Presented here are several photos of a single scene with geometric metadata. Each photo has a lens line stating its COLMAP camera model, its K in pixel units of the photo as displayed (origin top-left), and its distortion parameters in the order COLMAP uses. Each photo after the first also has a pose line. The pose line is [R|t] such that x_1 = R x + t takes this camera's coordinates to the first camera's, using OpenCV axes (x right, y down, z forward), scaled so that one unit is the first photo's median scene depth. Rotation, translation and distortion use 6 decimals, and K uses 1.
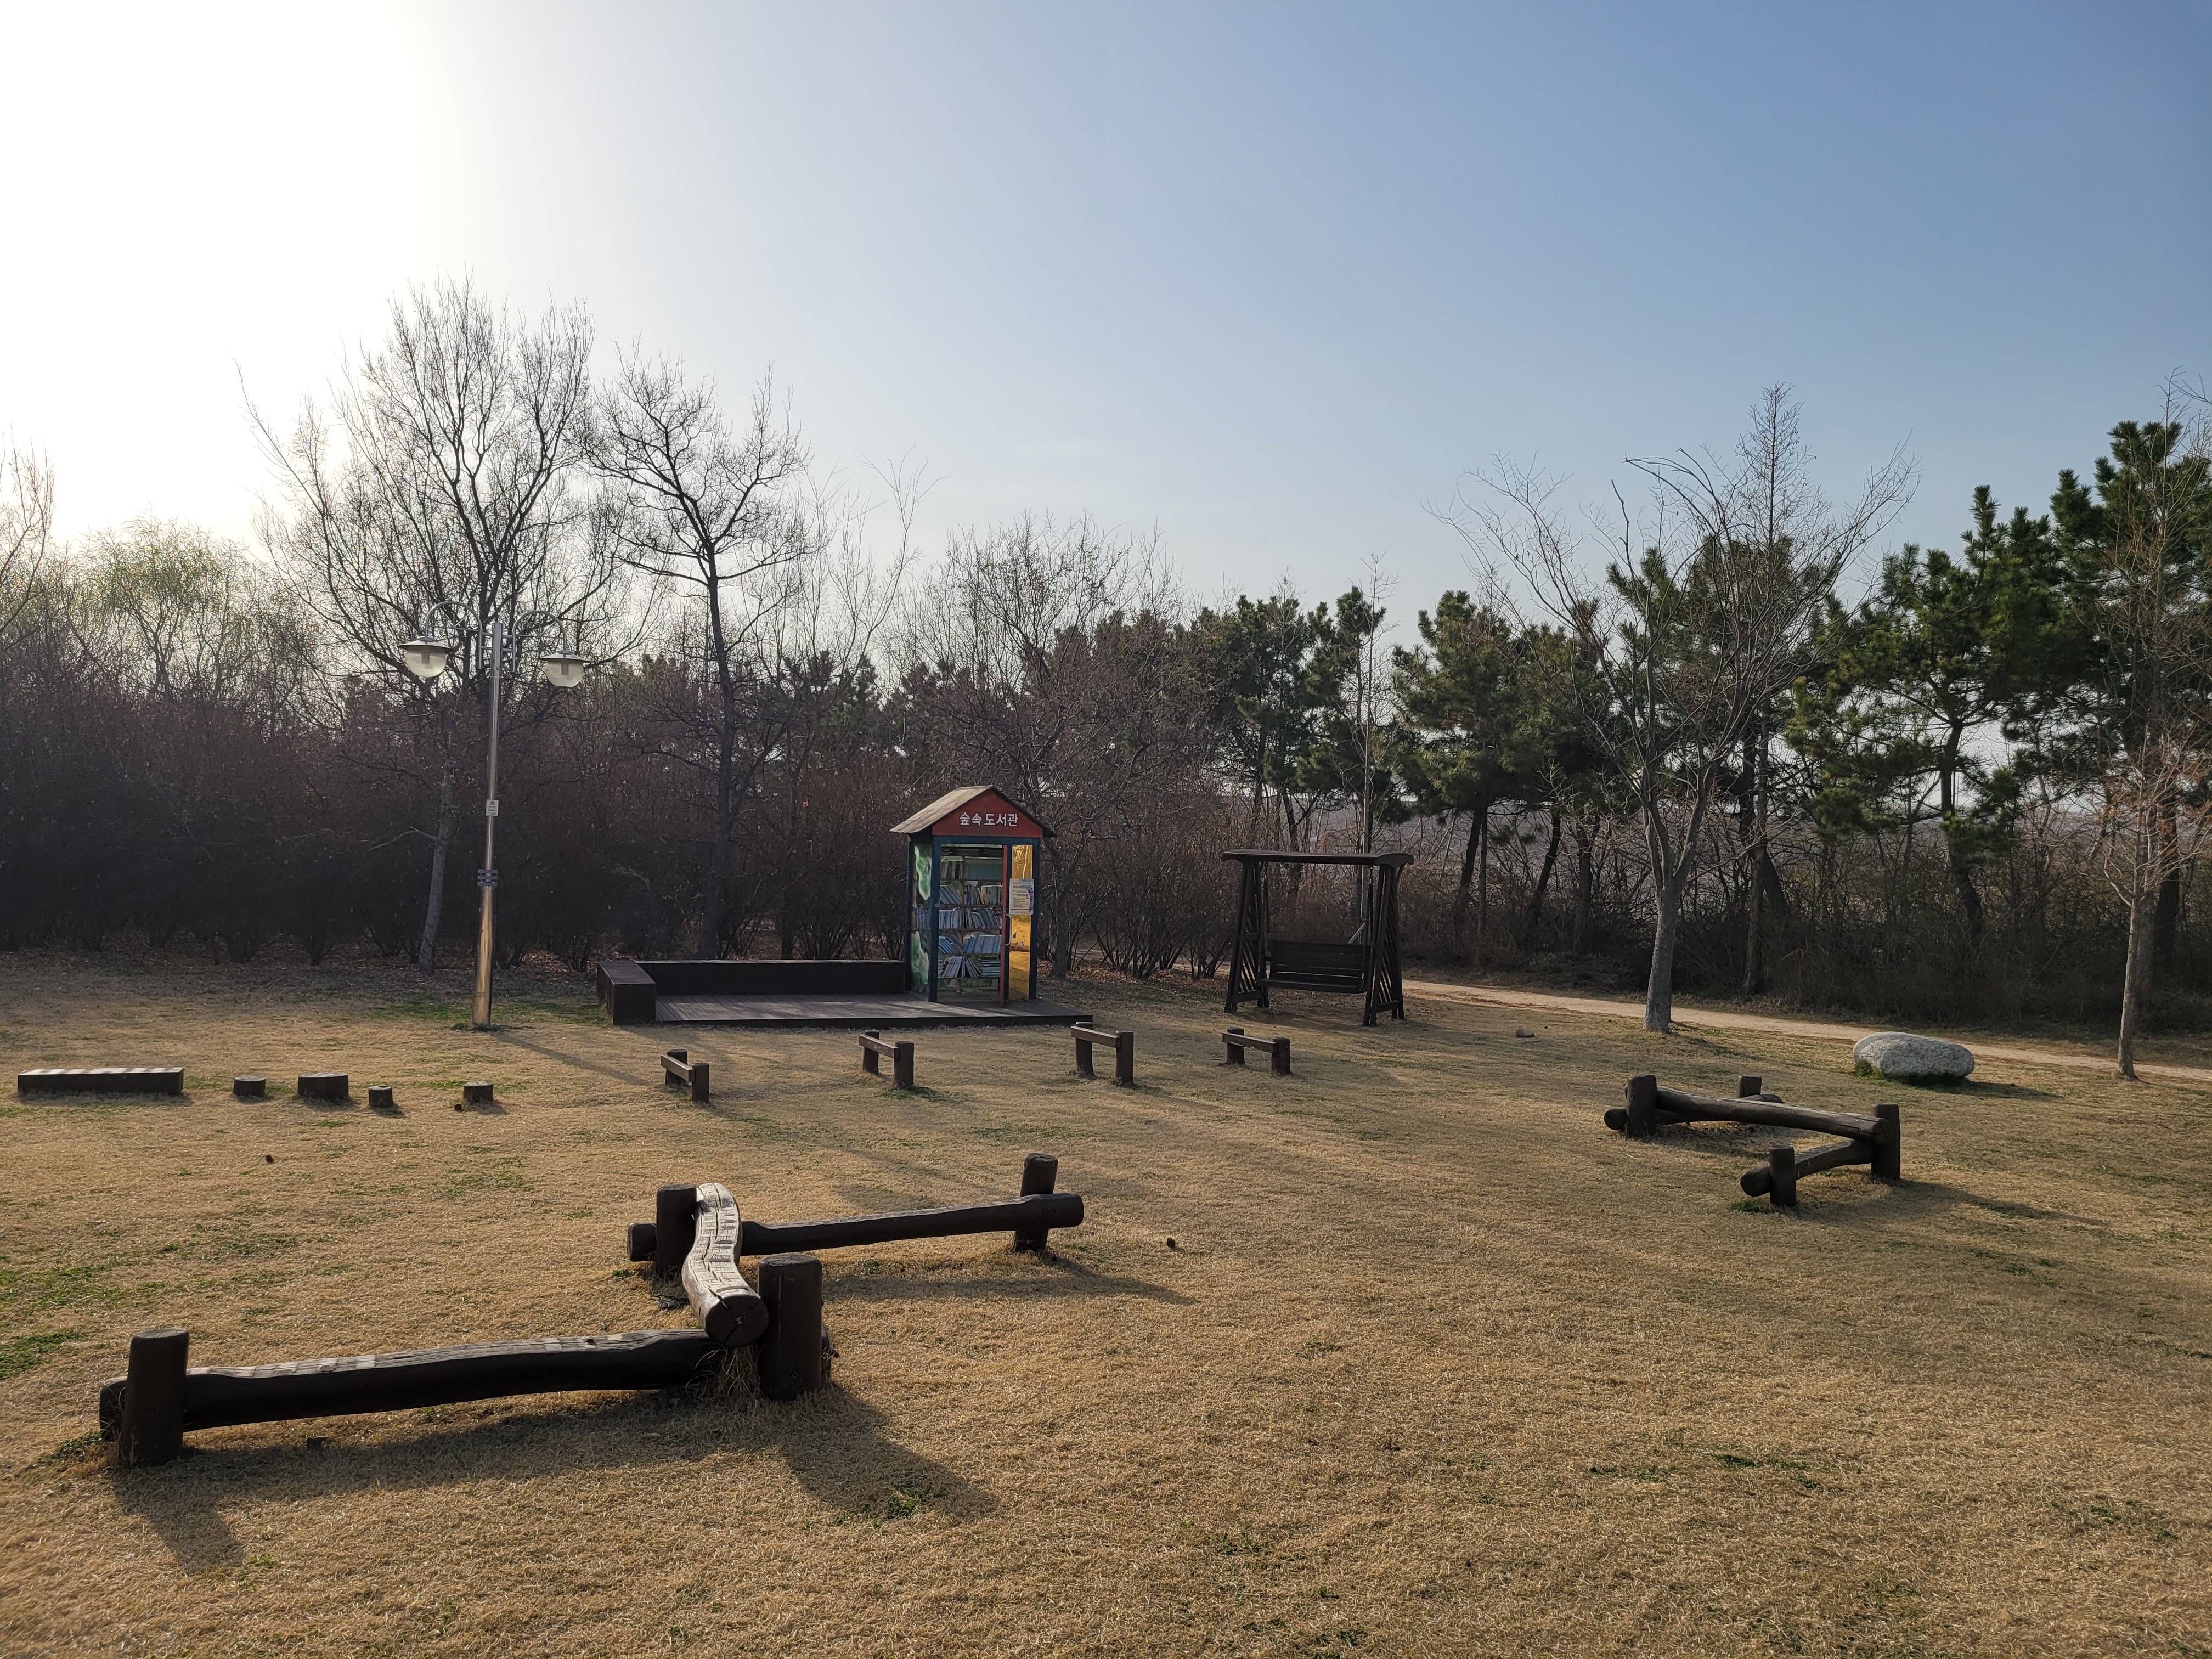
lens RADIAL K [[1632.6, 0, 1093.7], [0, 1632.6, 846.2], [0, 0, 1]] dist [0.064516, -0.053424]
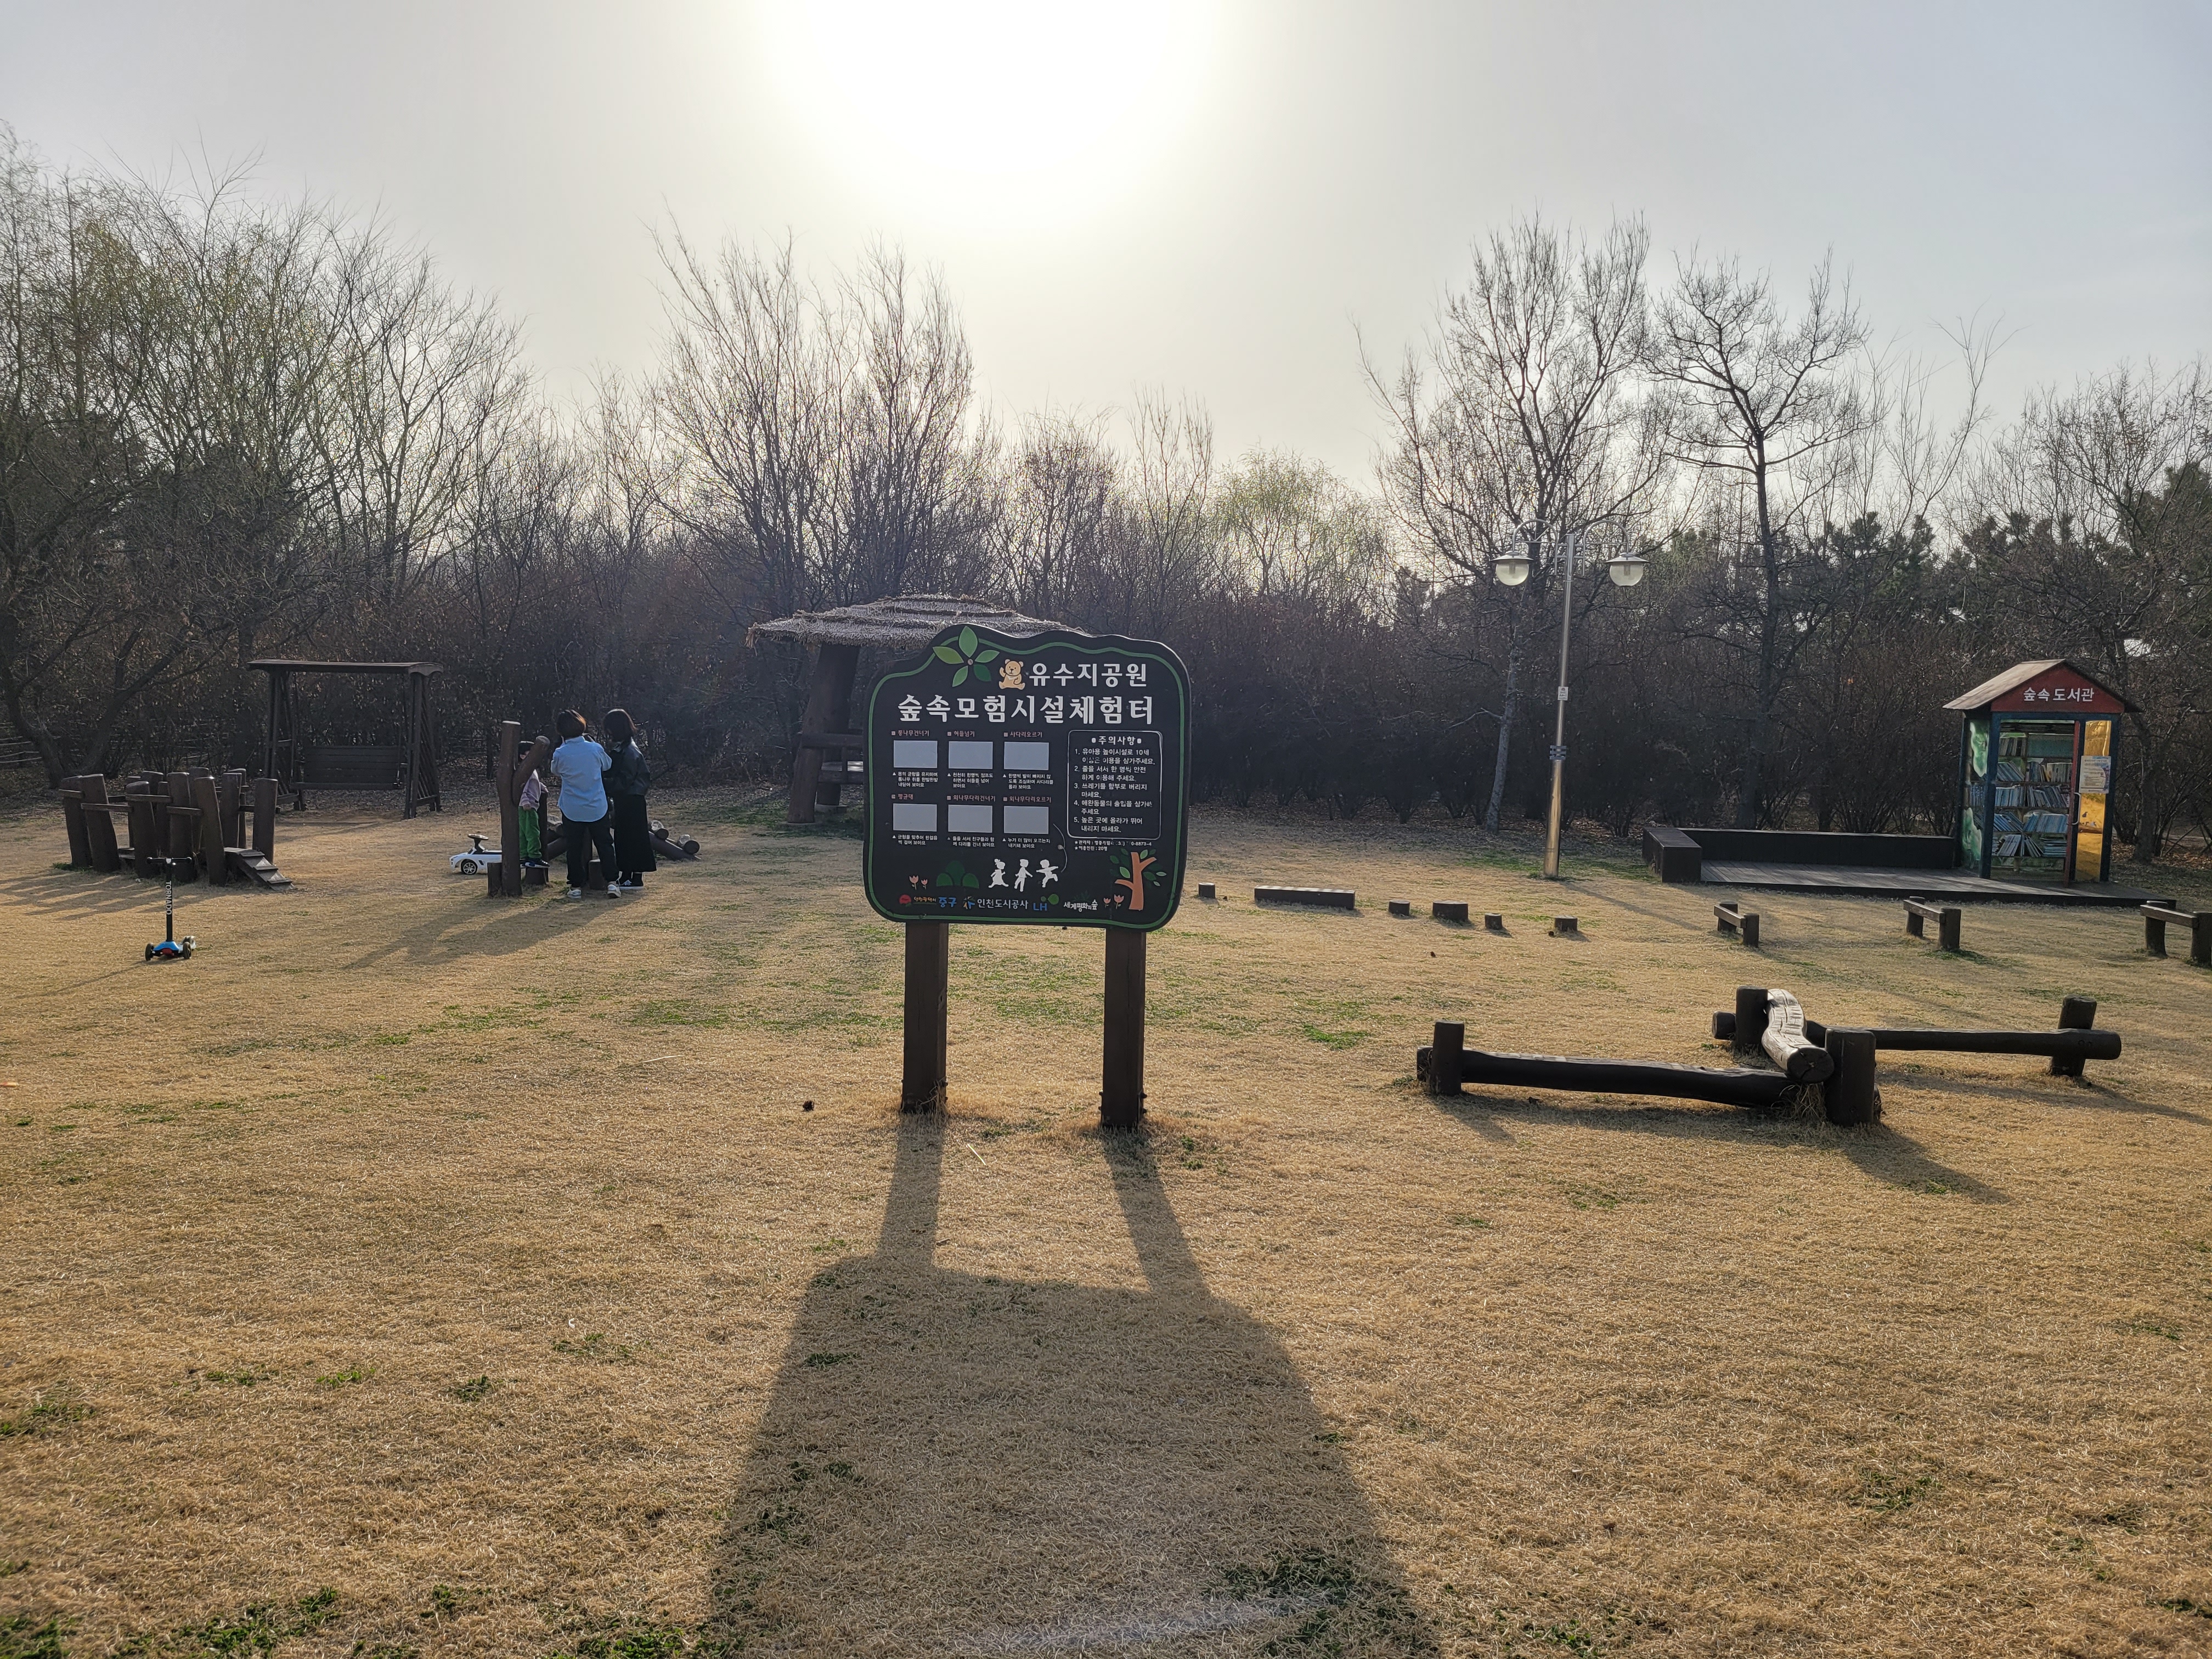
lens RADIAL K [[1632.6, 0, 1093.7], [0, 1632.6, 846.2], [0, 0, 1]] dist [0.064516, -0.053424]
pose [[0.827005, 0.038878, -0.560849, 0.017384], [0.004618, 0.997103, 0.075928, -0.003953], [0.562176, -0.065383, 0.824429, -0.137059]]
